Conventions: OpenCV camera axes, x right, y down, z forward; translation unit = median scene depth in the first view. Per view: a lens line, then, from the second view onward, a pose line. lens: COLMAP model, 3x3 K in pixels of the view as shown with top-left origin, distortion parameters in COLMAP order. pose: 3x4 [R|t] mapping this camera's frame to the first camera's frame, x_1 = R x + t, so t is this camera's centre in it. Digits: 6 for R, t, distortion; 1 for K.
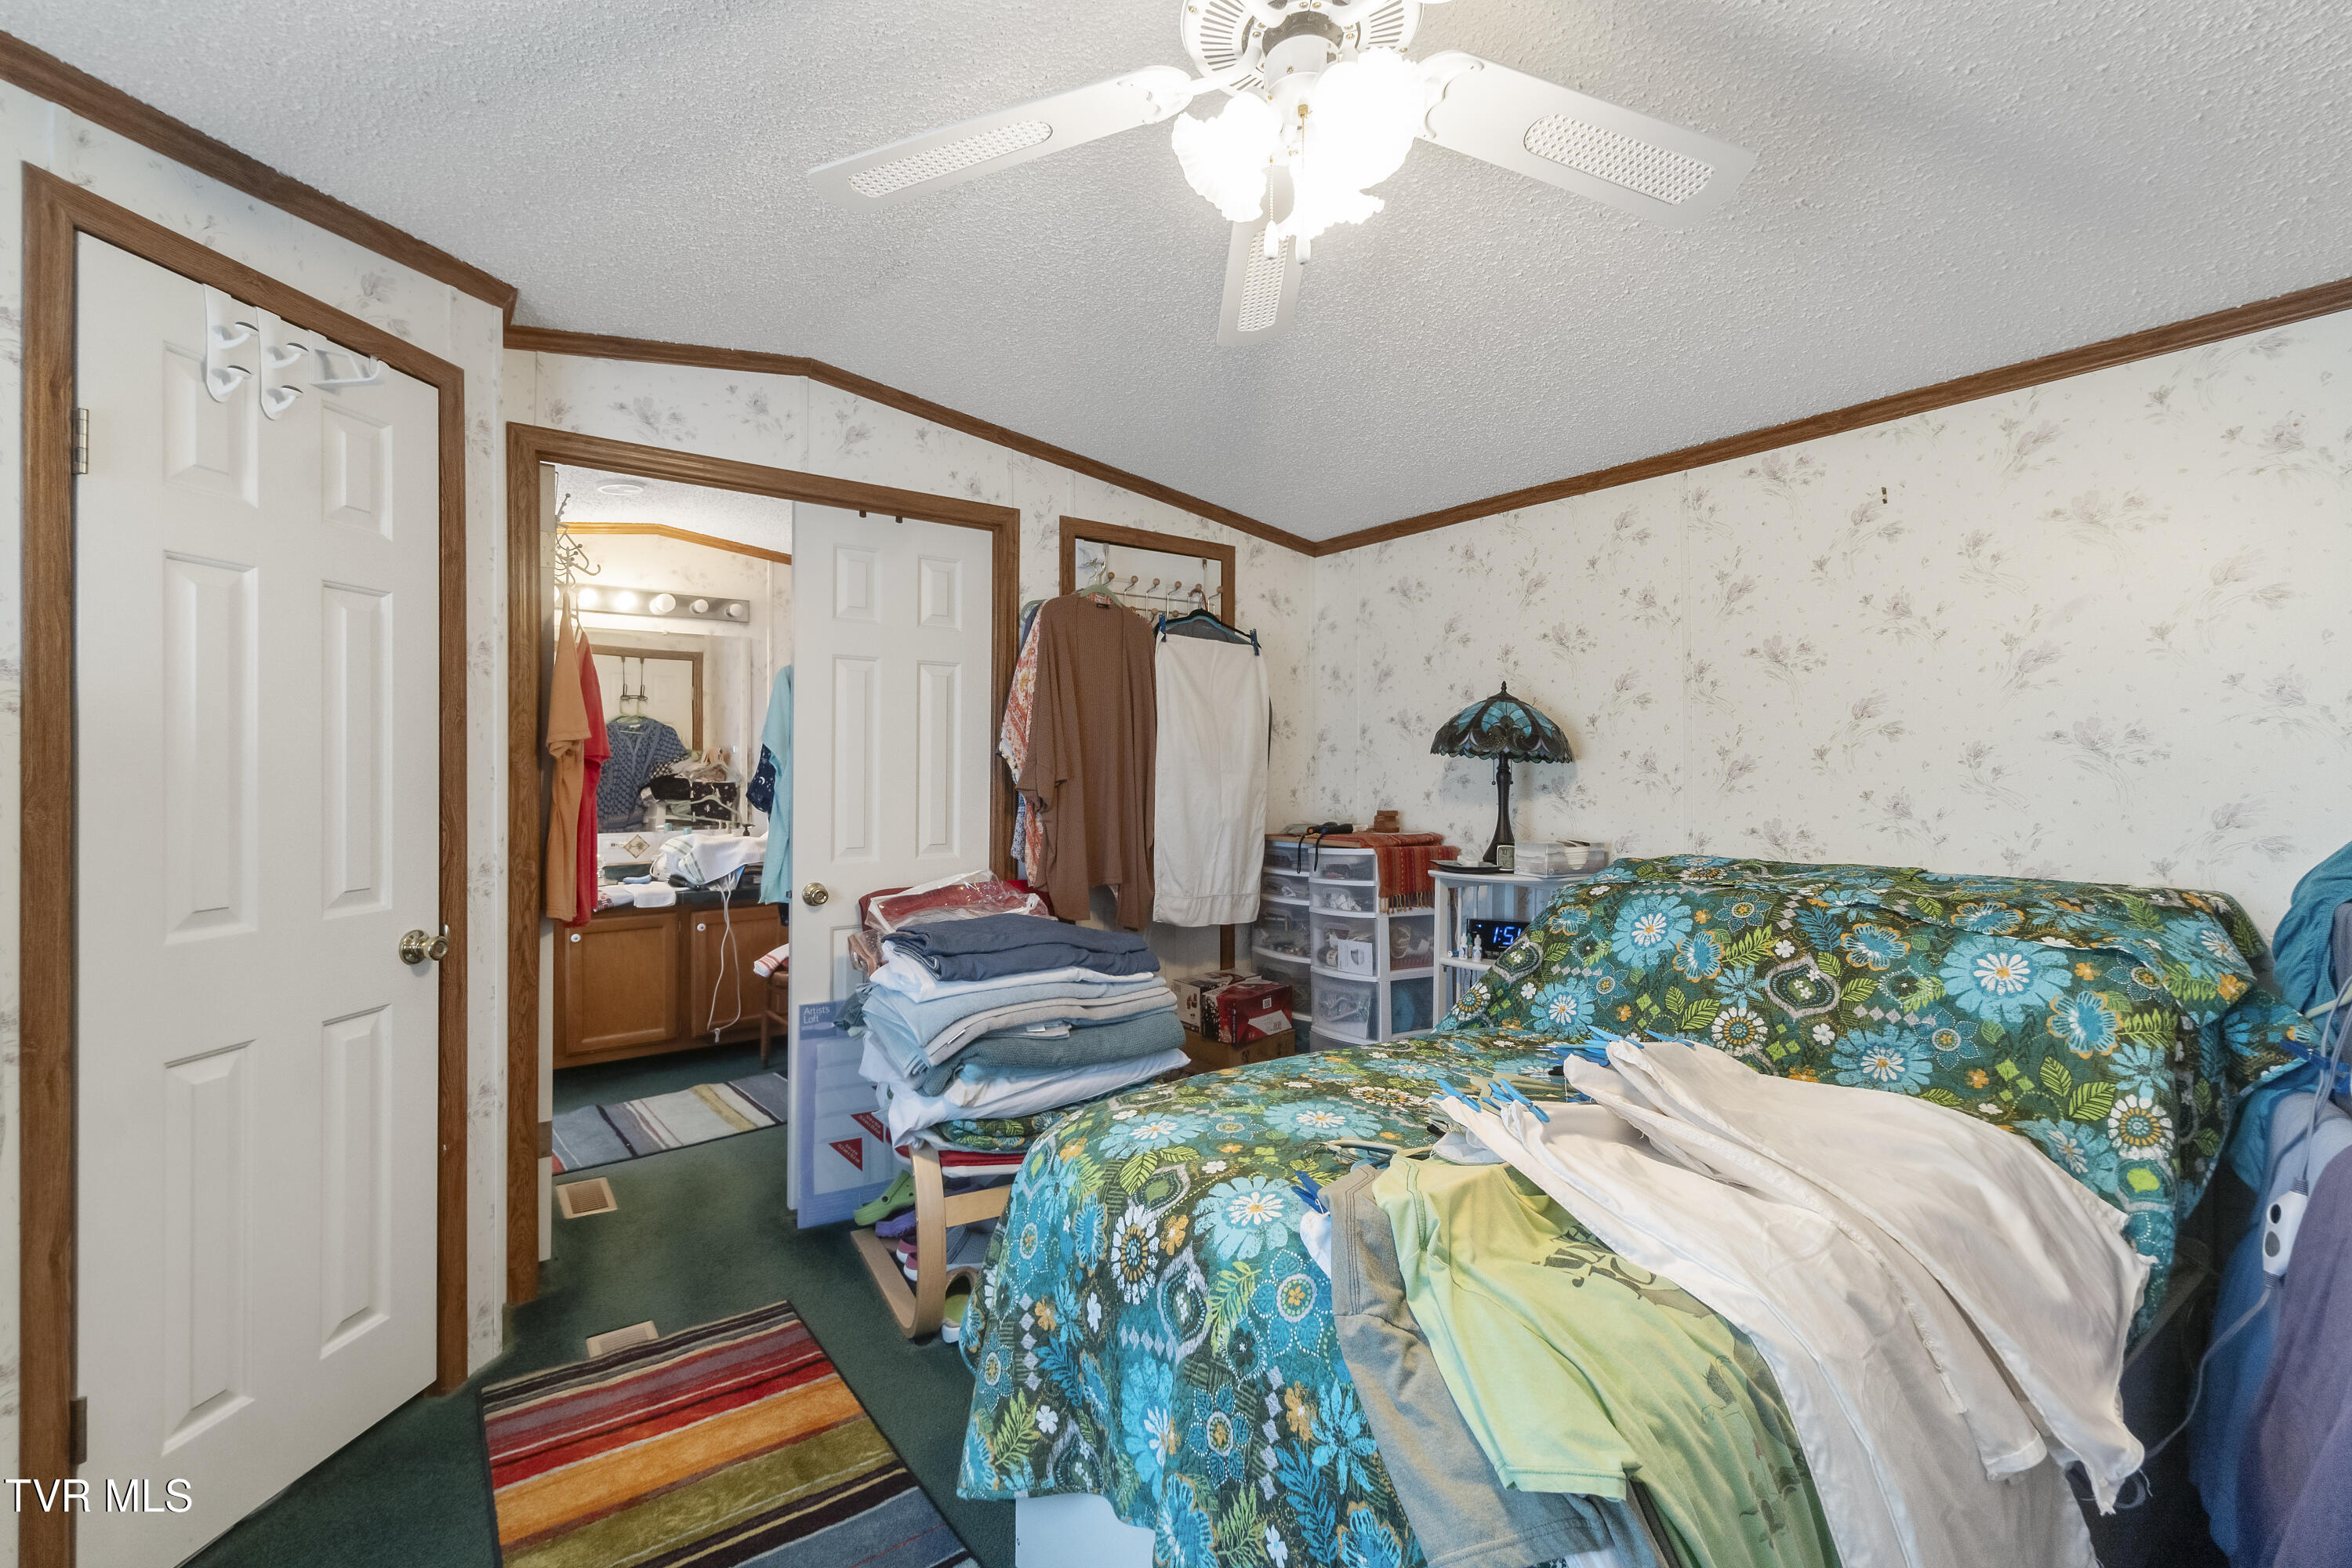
lens RADIAL K [[1036.2, 0, 1176.0], [0, 1036.2, 784.0], [0, 0, 1]] dist [-0.000046, -0.000035]
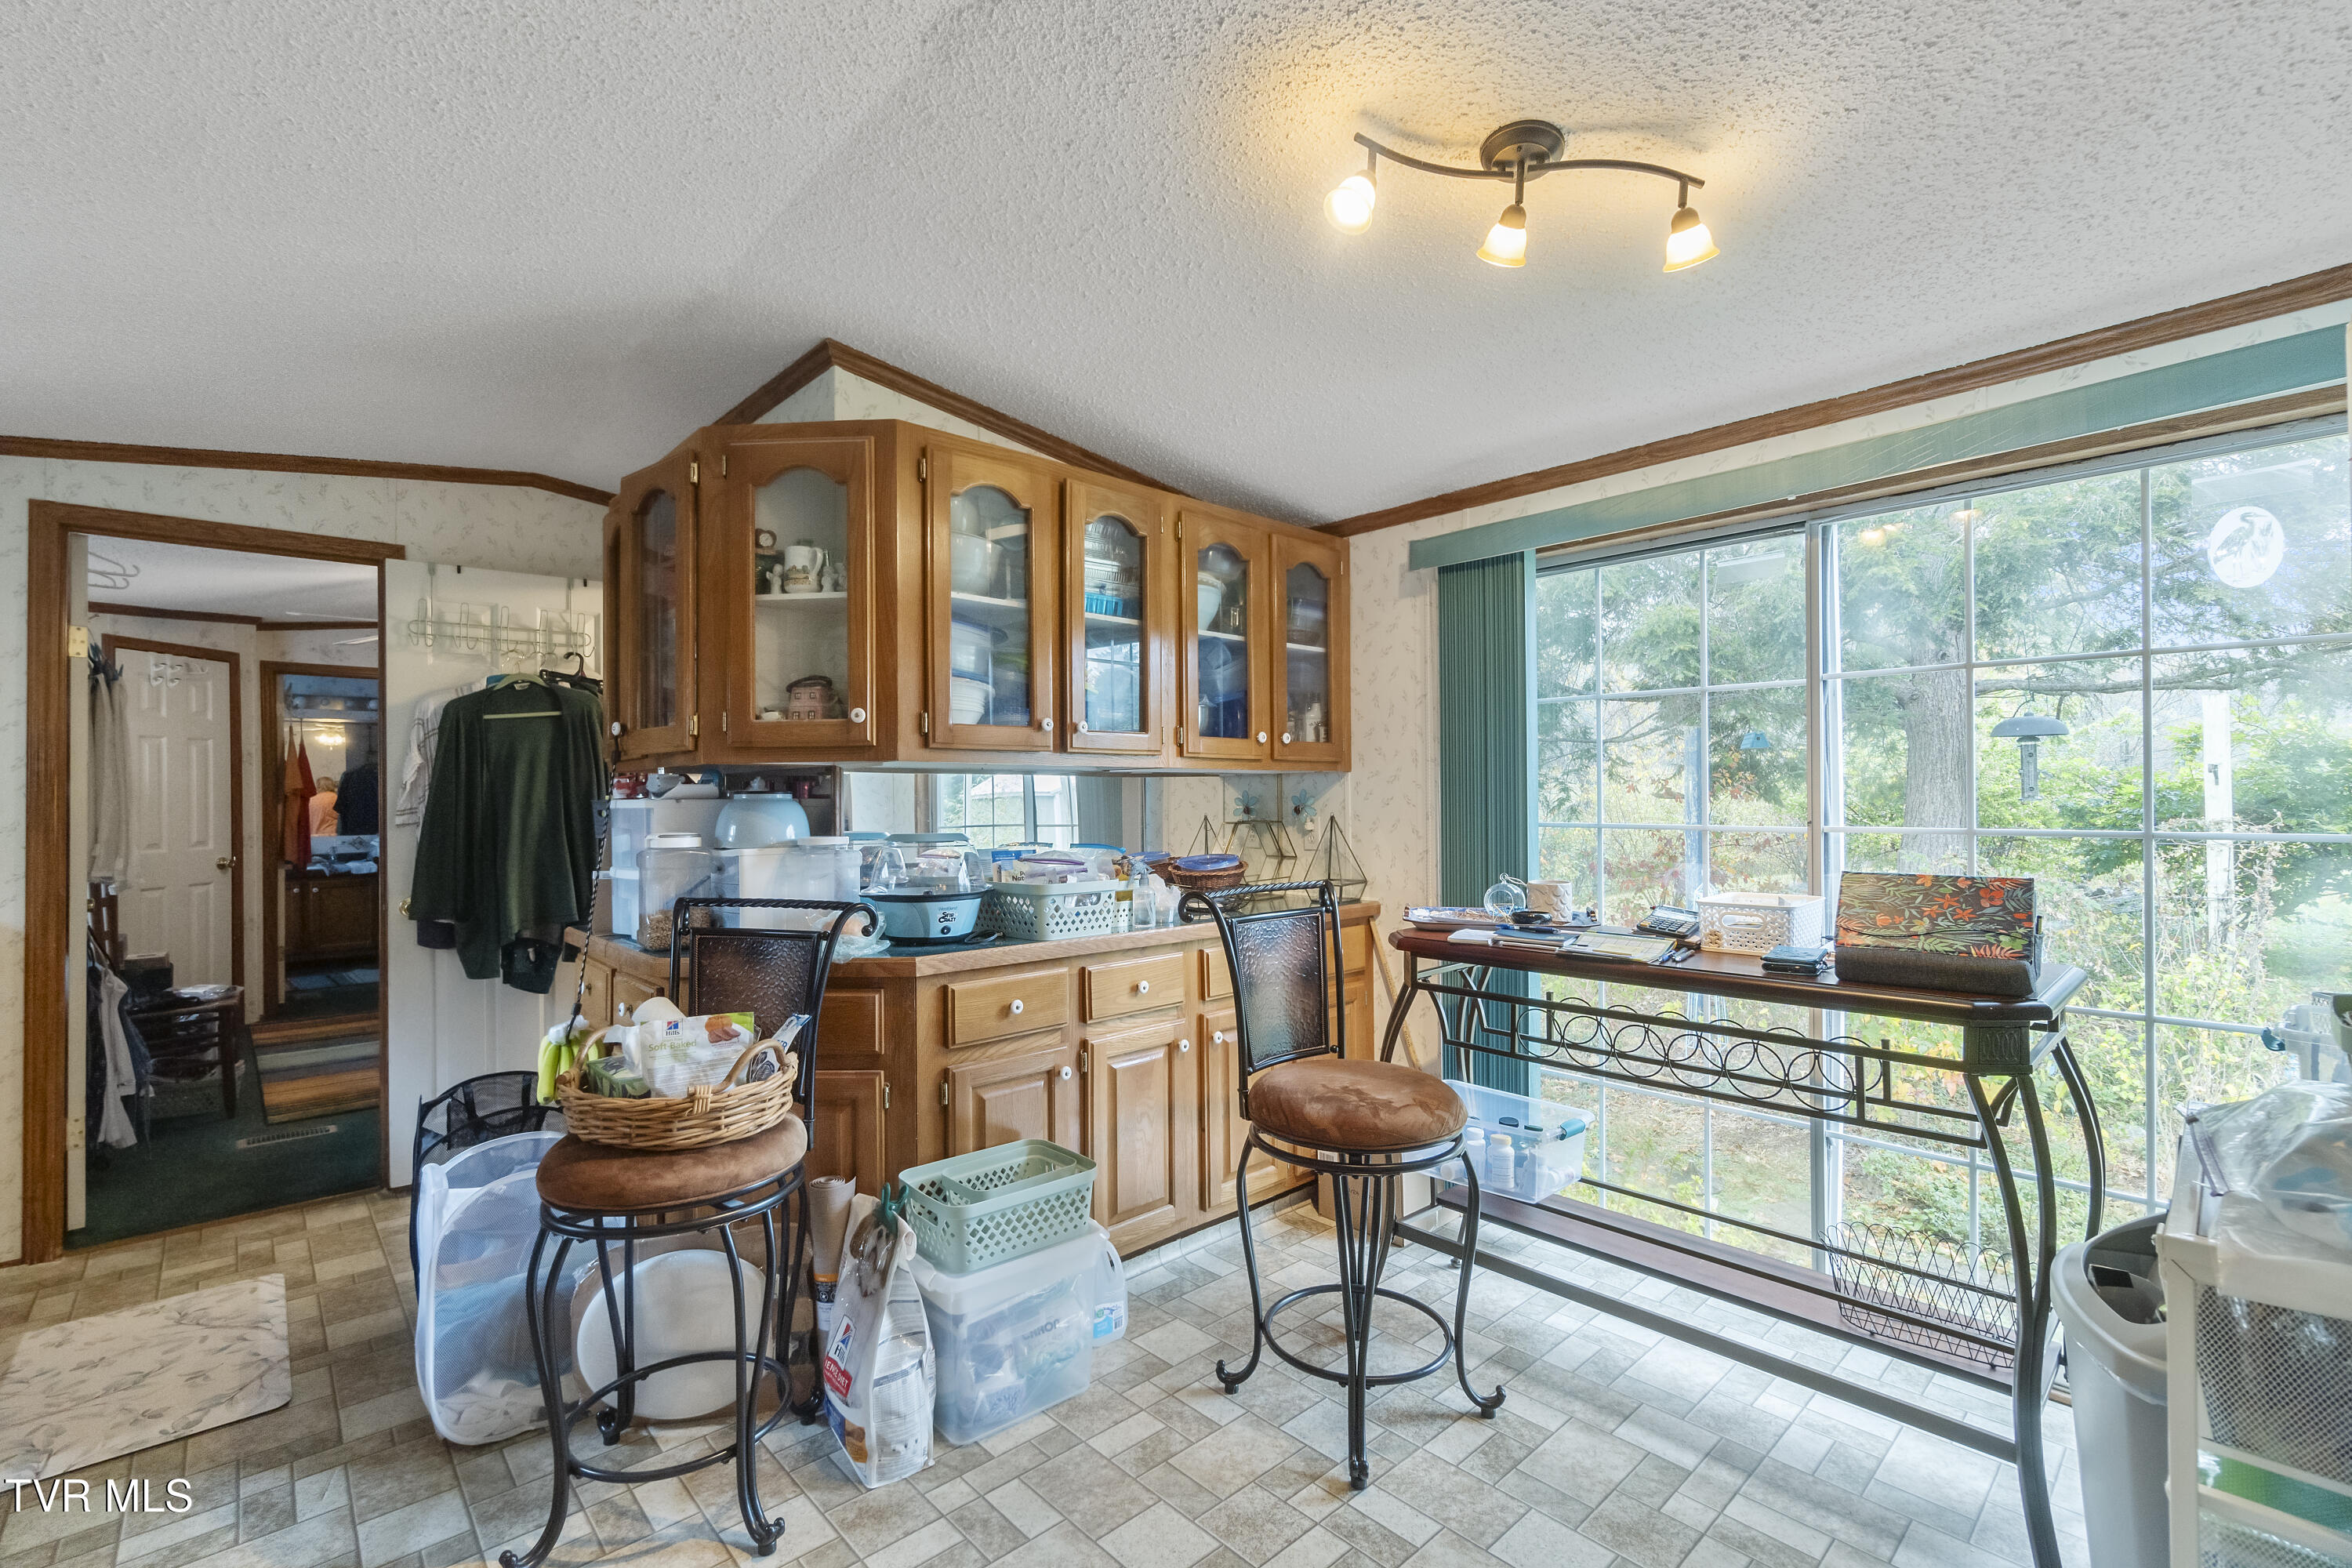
lens RADIAL K [[1036.2, 0, 1176.0], [0, 1036.2, 784.0], [0, 0, 1]] dist [-0.000046, -0.000035]
pose [[0.993034, -0.022406, 0.115677, 1.567214], [0.024188, 0.999609, -0.014022, 0.045830], [-0.115318, 0.016723, 0.993188, -2.166634]]
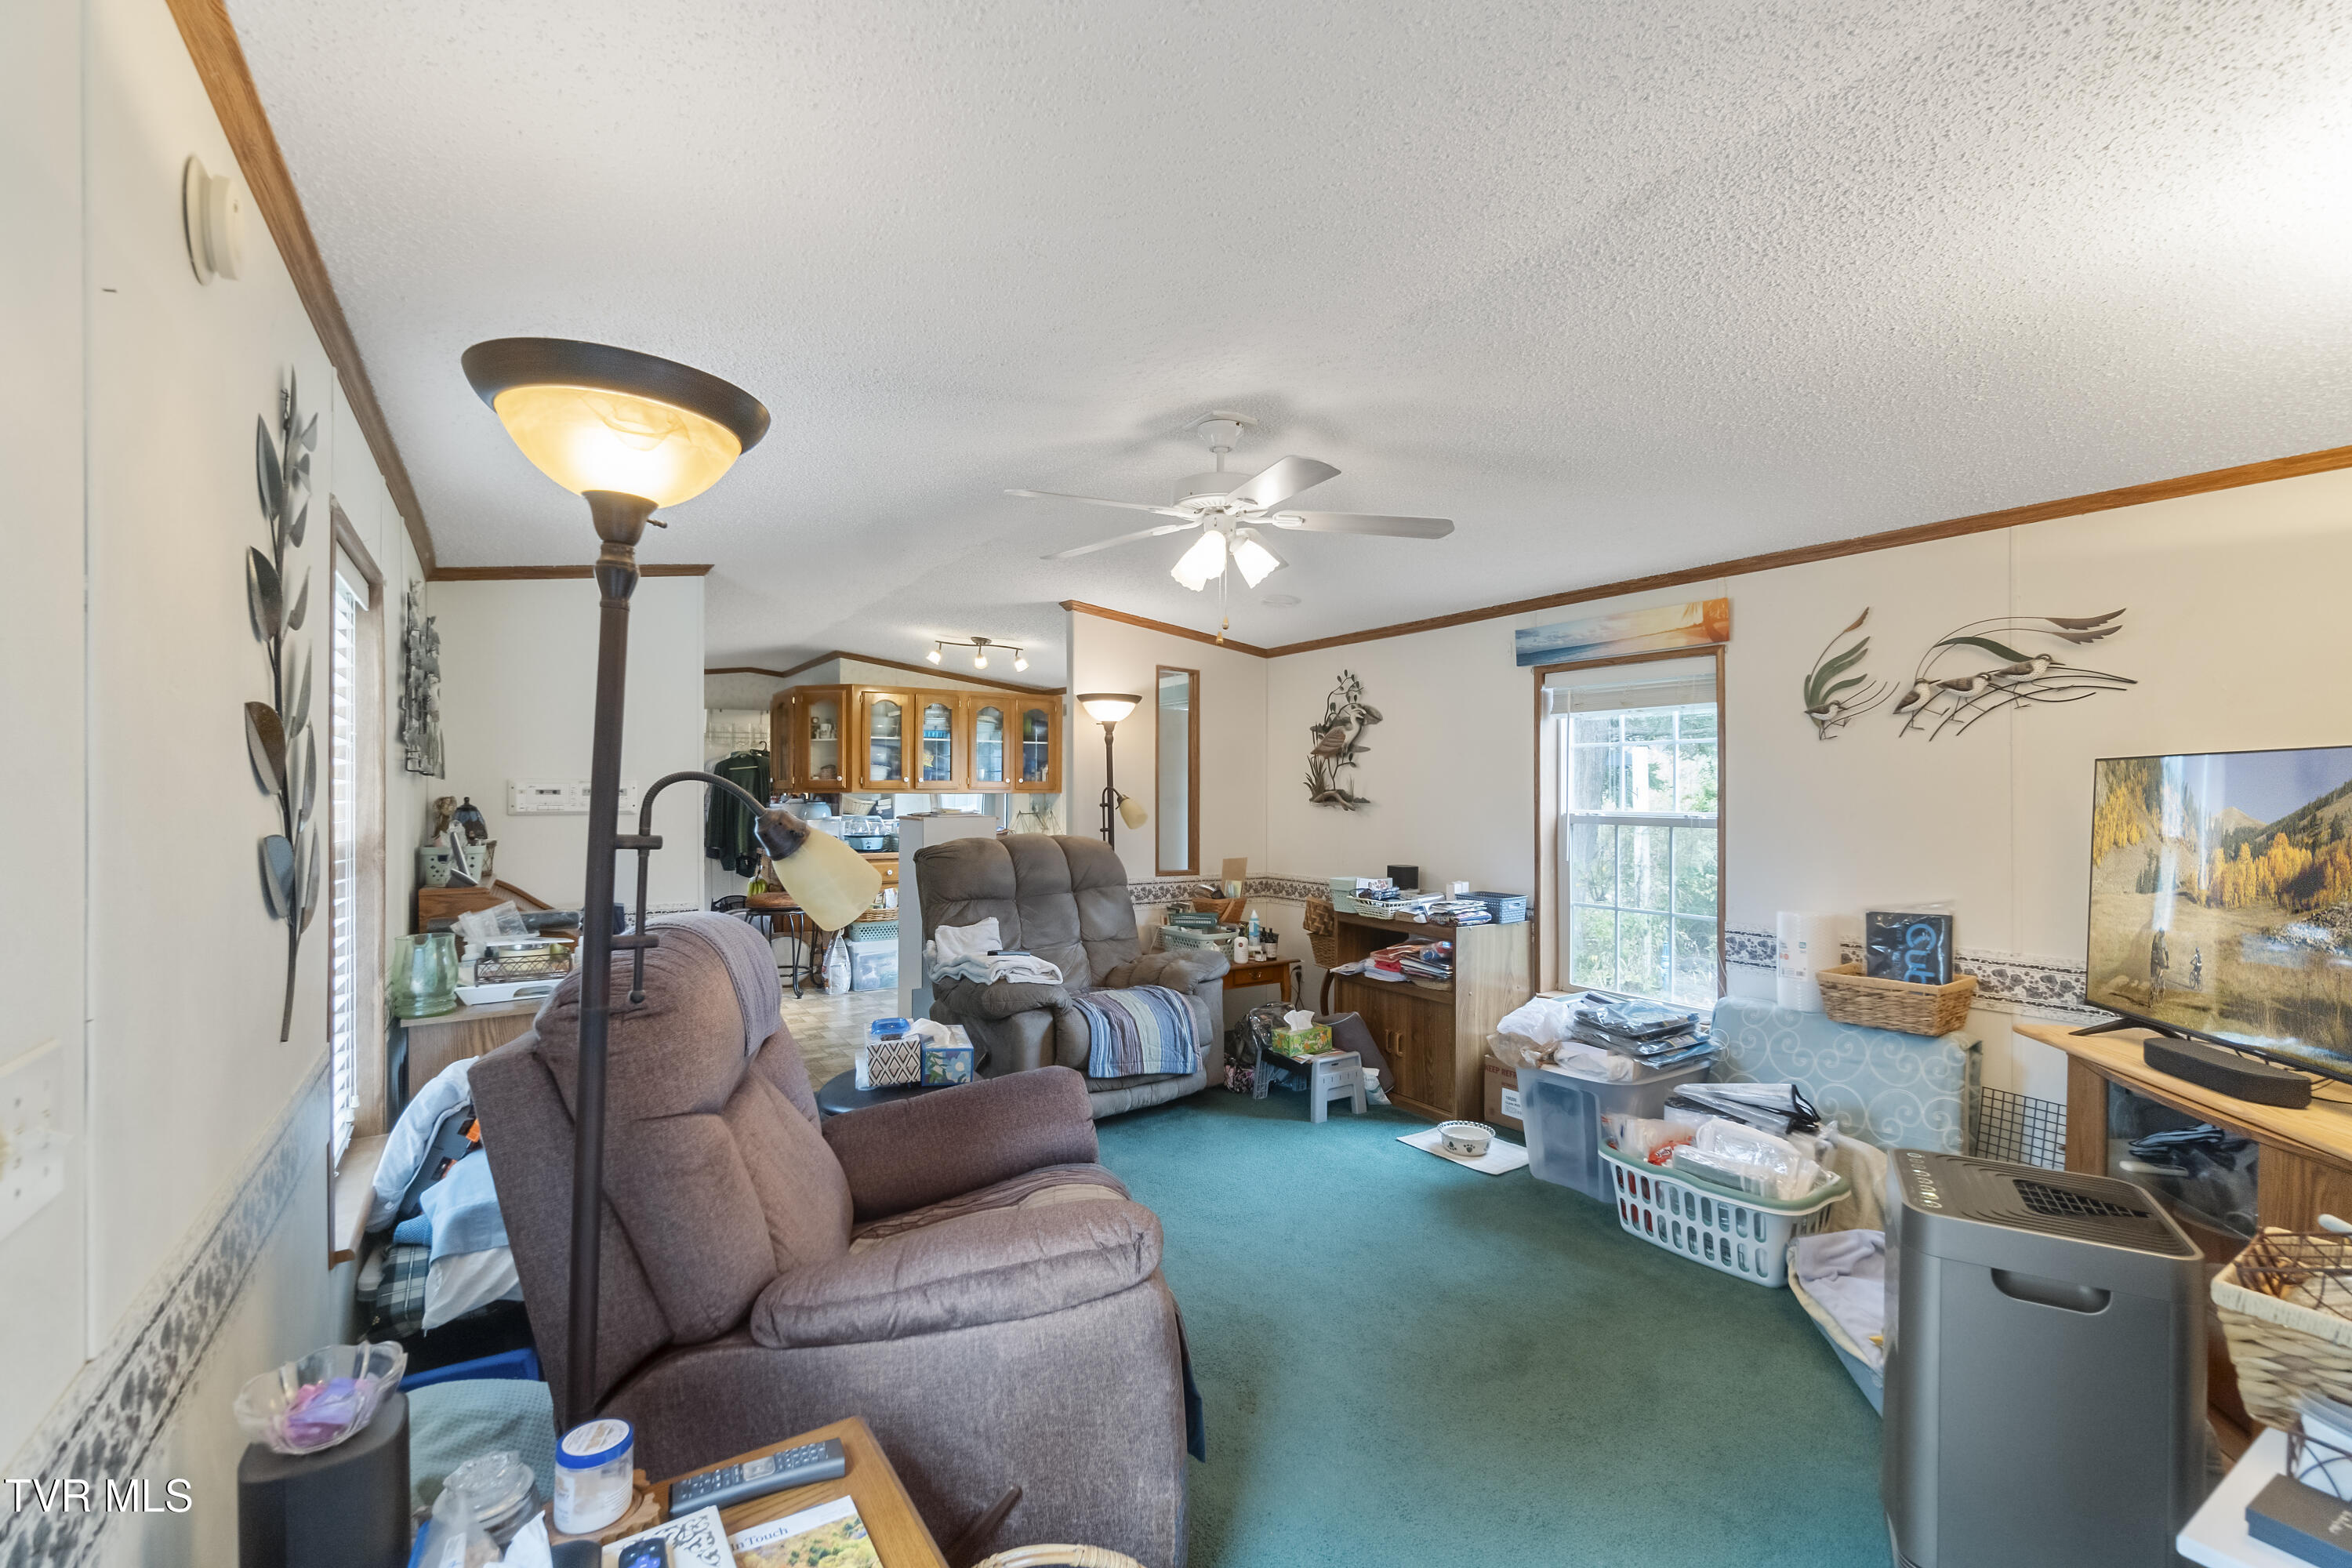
lens RADIAL K [[1036.2, 0, 1176.0], [0, 1036.2, 784.0], [0, 0, 1]] dist [-0.000046, -0.000035]
pose [[0.998495, -0.015522, -0.052595, 3.819454], [0.014758, 0.999780, -0.014879, 0.029803], [0.052815, 0.014080, 0.998505, -6.835941]]
